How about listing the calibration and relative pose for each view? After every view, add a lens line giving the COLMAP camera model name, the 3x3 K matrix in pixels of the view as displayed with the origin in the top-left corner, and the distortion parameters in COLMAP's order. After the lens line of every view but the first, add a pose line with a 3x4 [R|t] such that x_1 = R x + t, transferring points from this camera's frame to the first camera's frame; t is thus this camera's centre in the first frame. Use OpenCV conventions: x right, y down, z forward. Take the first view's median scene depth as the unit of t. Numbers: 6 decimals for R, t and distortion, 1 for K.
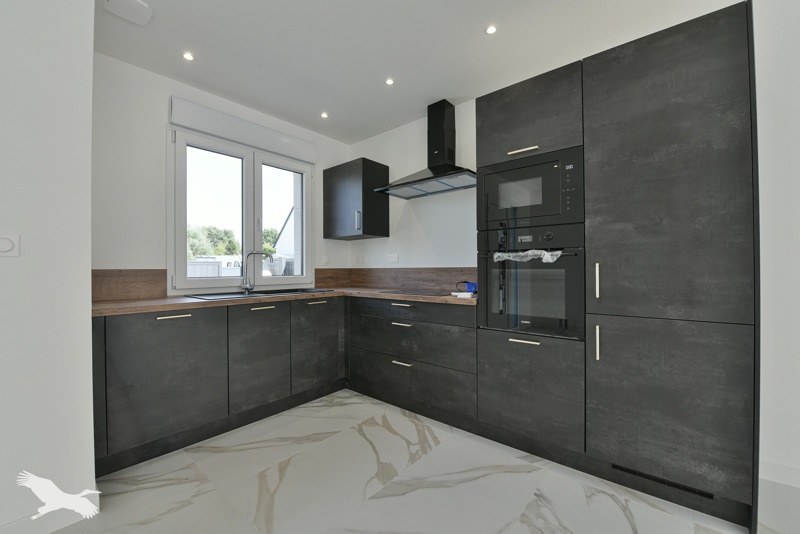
lens RADIAL K [[321.4, 0, 401.4], [0, 321.4, 266.5], [0, 0, 1]] dist [-0.000807, -0.000011]
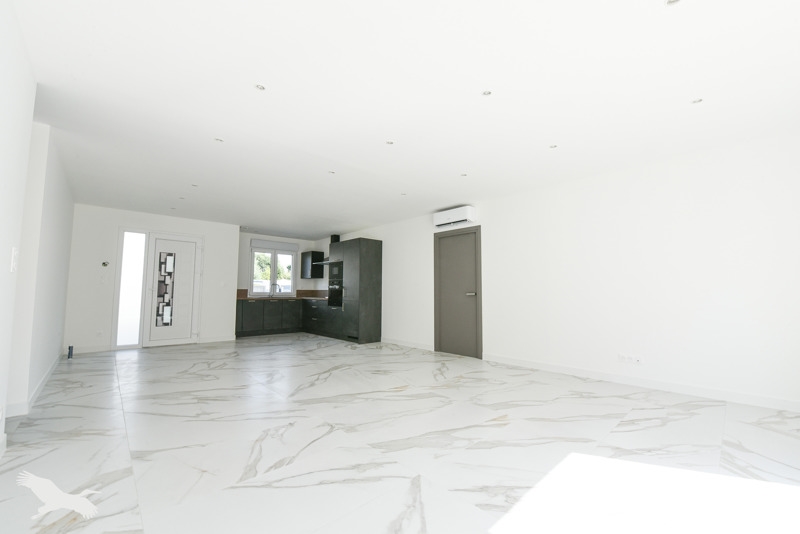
lens RADIAL K [[321.4, 0, 400.6], [0, 321.4, 267.8], [0, 0, 1]] dist [-0.000807, -0.000011]
pose [[0.992598, -0.000524, -0.121447, 1.073376], [-0.007353, 0.997897, -0.064407, -0.011605], [0.121225, 0.064823, 0.990506, -1.826826]]
